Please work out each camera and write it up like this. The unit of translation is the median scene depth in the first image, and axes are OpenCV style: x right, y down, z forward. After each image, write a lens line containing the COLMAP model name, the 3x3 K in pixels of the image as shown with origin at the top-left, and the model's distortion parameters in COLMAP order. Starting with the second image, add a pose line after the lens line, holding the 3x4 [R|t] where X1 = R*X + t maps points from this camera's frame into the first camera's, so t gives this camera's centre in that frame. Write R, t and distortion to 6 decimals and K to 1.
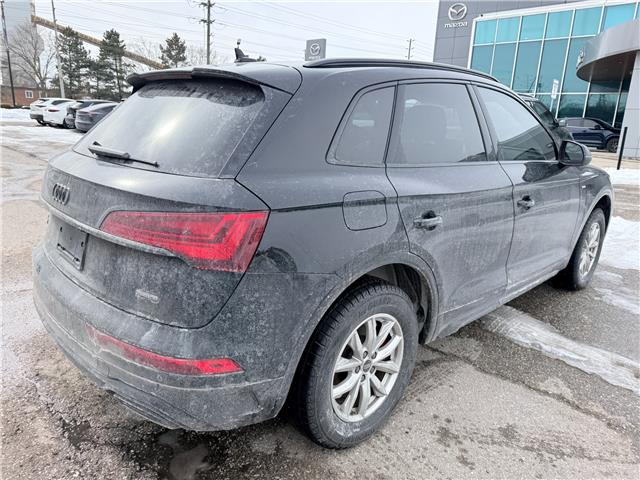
lens RADIAL K [[462.0, 0, 320.7], [0, 462.0, 248.6], [0, 0, 1]] dist [0.013447, -0.006279]
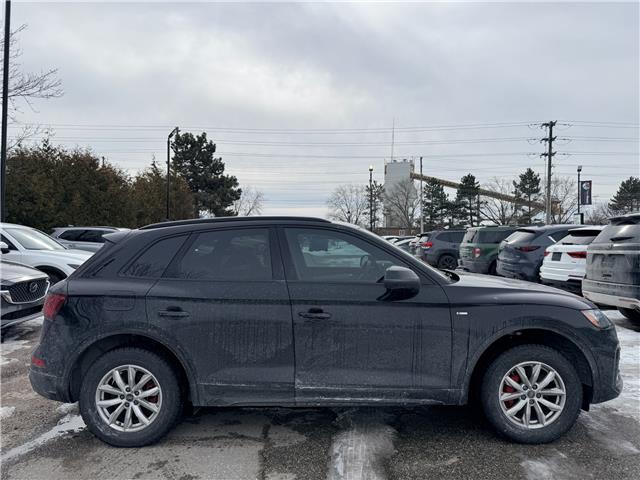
lens RADIAL K [[472.6, 0, 311.6], [0, 472.6, 249.9], [0, 0, 1]] dist [-0.007070, -0.004605]
pose [[0.697241, -0.028060, -0.716288, 0.128579], [-0.165712, 0.965858, -0.199143, -0.001985], [0.697420, 0.257548, 0.668785, 0.013893]]
